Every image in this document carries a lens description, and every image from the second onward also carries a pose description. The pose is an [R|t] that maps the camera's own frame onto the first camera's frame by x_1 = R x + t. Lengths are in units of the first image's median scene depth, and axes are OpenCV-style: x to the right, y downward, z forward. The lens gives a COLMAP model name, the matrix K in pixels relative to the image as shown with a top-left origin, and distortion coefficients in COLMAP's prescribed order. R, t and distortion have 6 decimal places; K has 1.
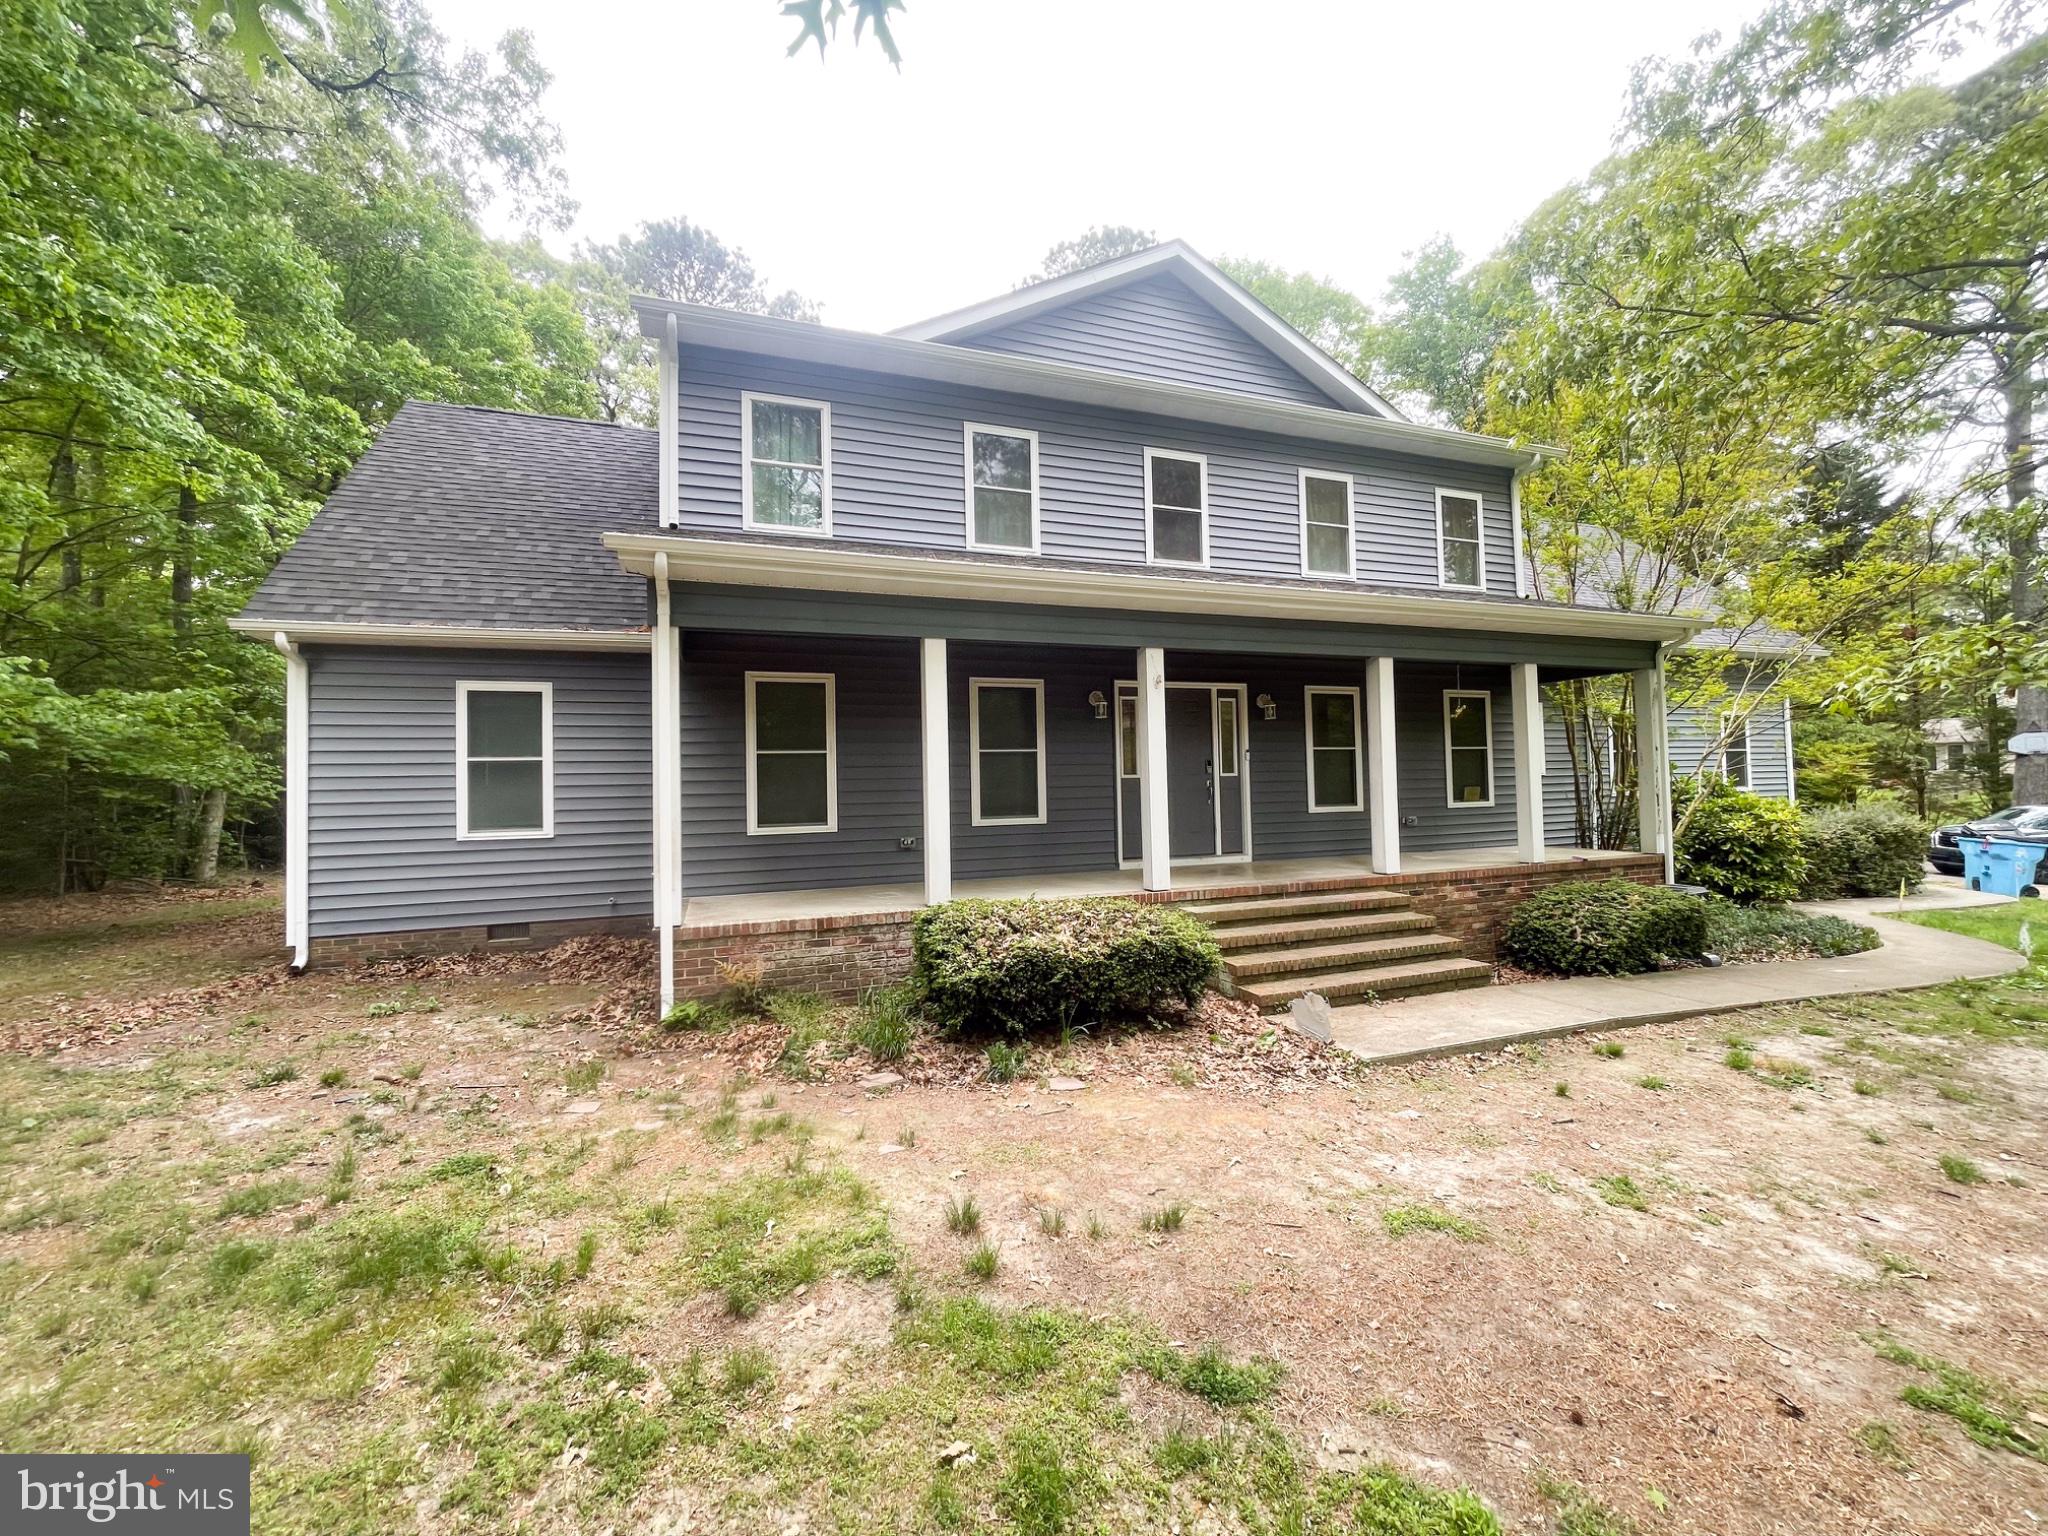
lens RADIAL K [[817.5, 0, 1015.8], [0, 817.5, 764.0], [0, 0, 1]] dist [-0.004075, 0.000656]
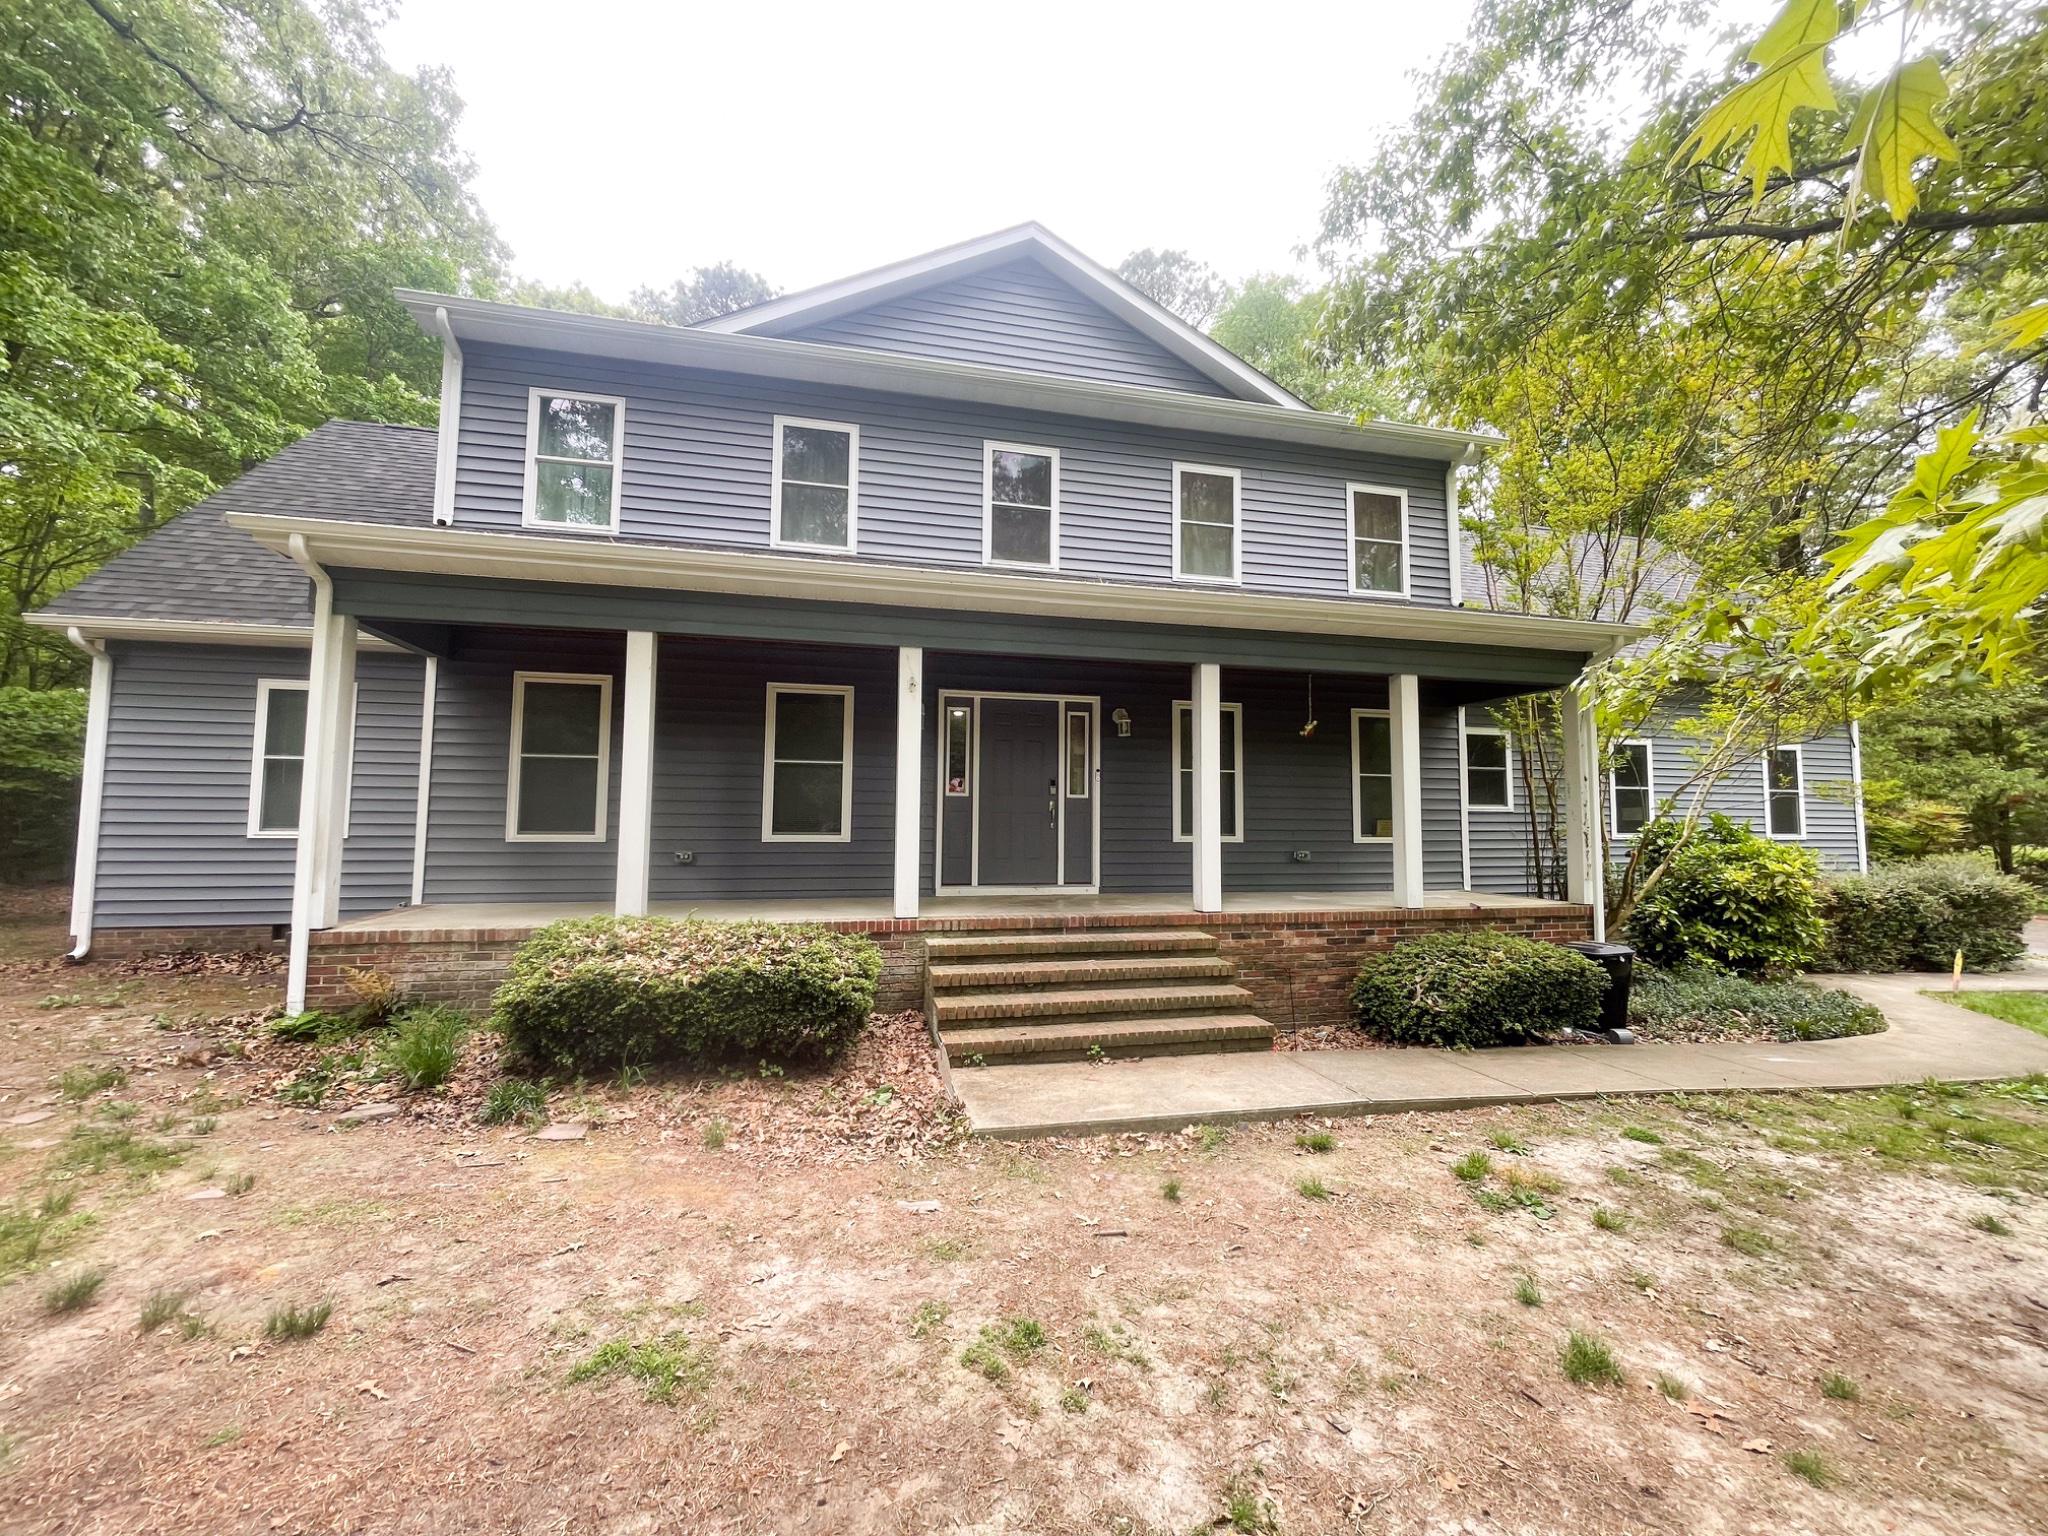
lens RADIAL K [[817.5, 0, 1015.8], [0, 817.5, 764.0], [0, 0, 1]] dist [-0.004075, 0.000656]
pose [[0.992780, 0.022033, -0.117907, 0.352993], [-0.026646, 0.998934, -0.037688, 0.015514], [0.116951, 0.040557, 0.992309, 0.111142]]
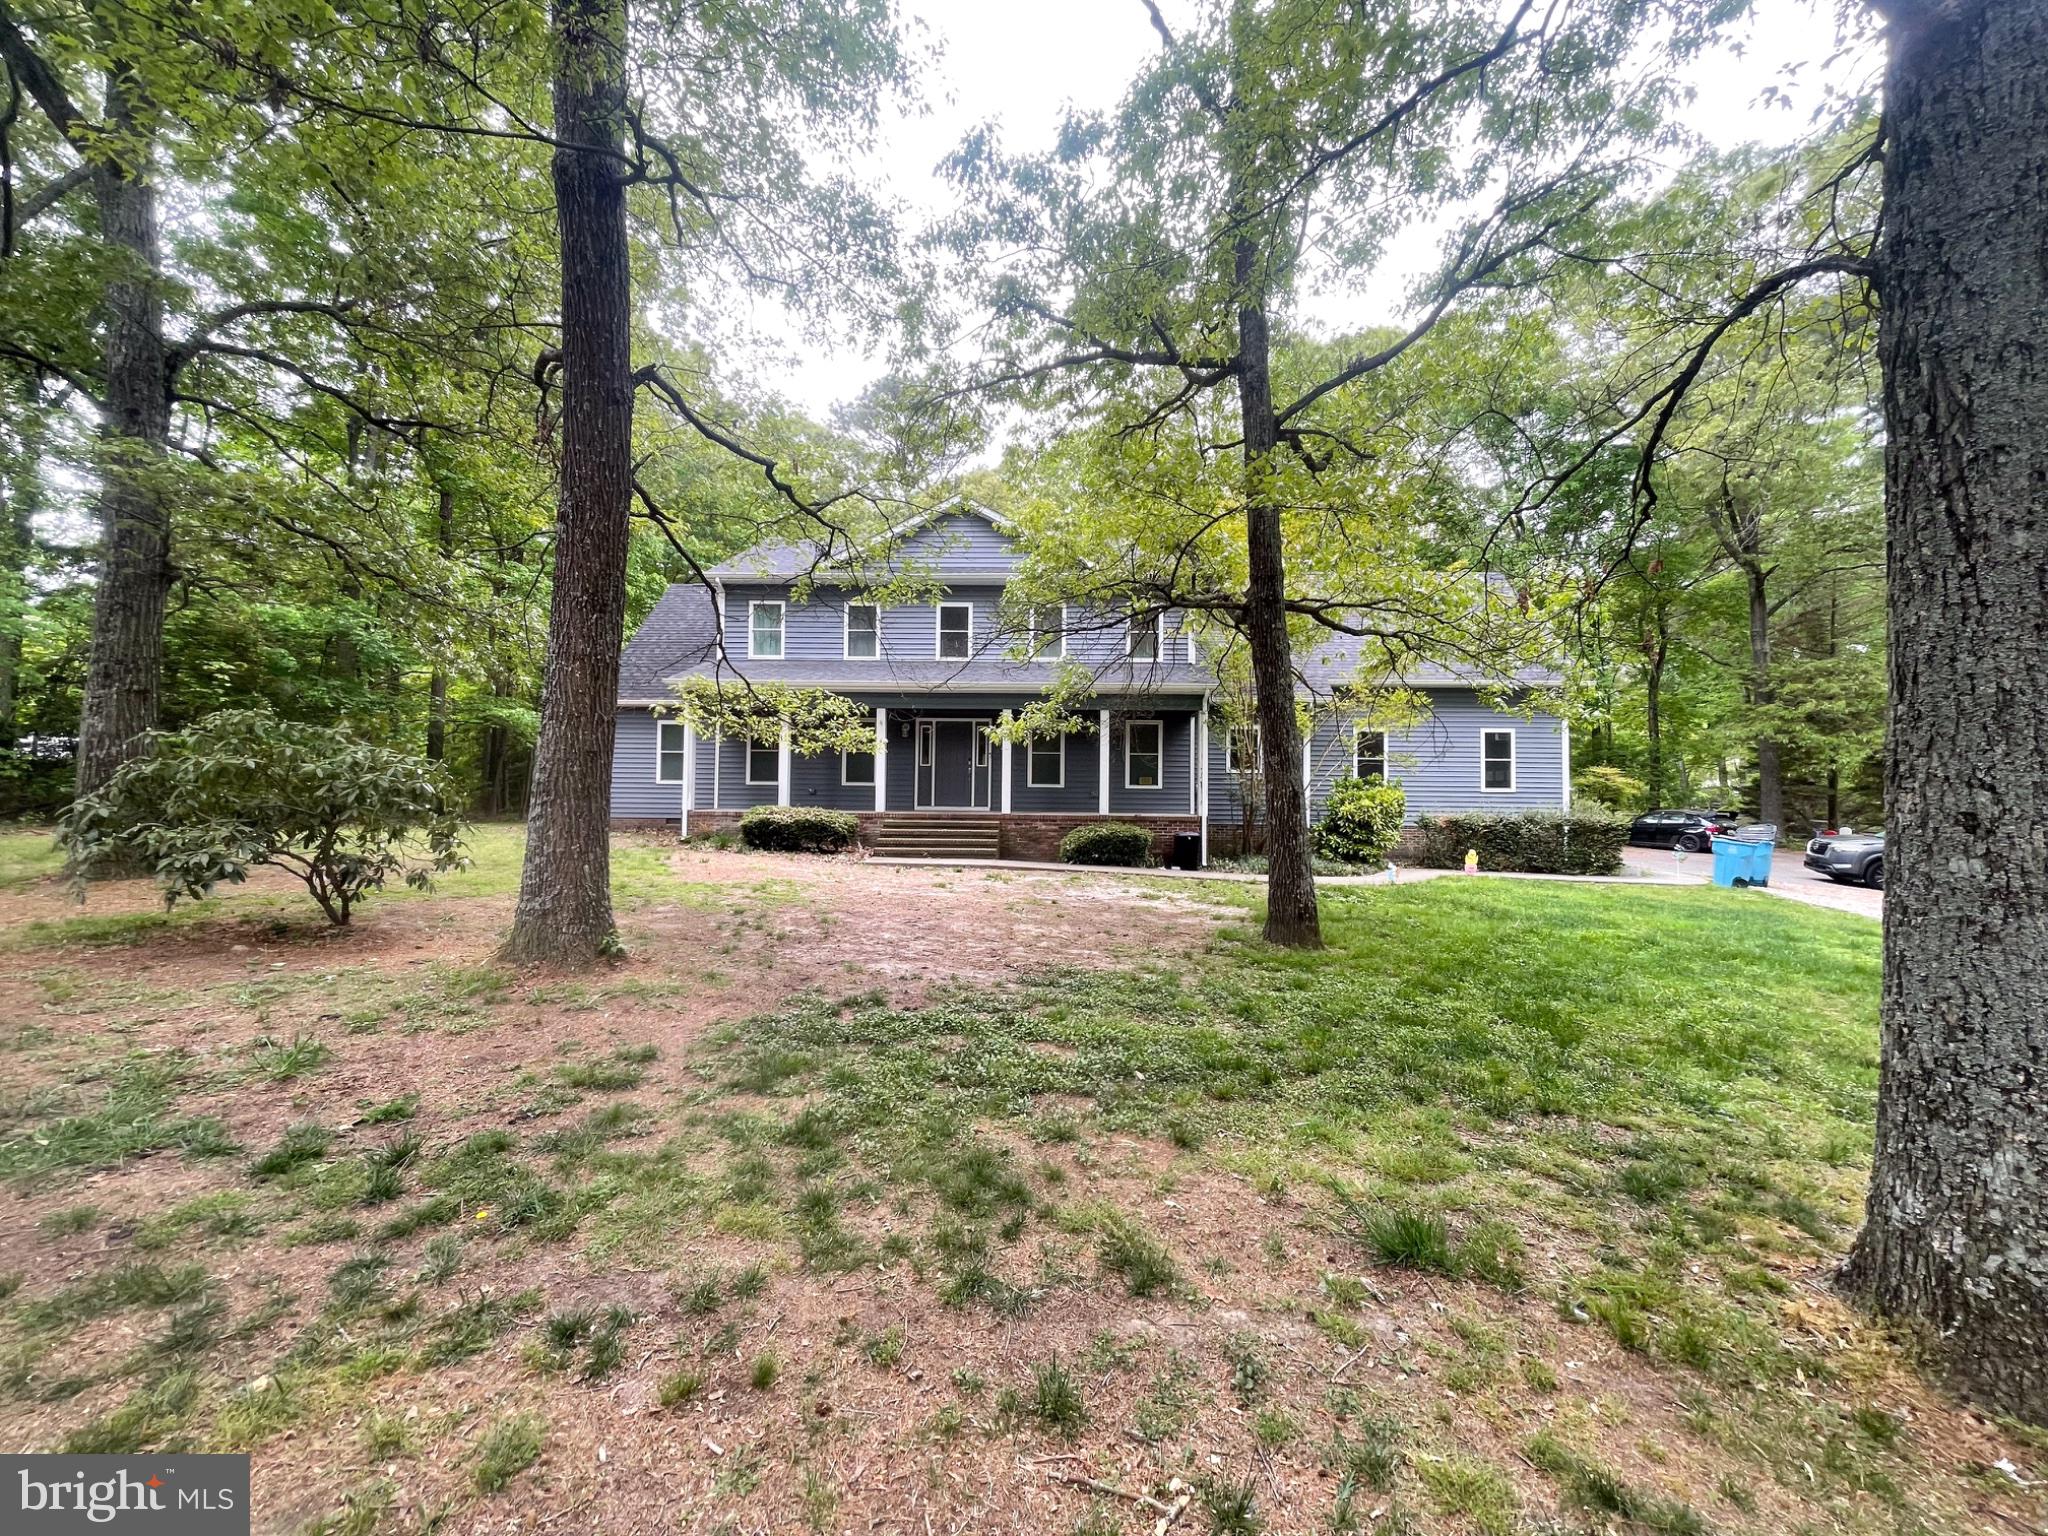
lens RADIAL K [[817.5, 0, 1015.8], [0, 817.5, 764.0], [0, 0, 1]] dist [-0.004075, 0.000656]
pose [[0.927963, 0.021016, -0.372080, 1.250086], [-0.020332, 0.999777, 0.005761, -0.004574], [0.372118, 0.002219, 0.928183, -0.910894]]
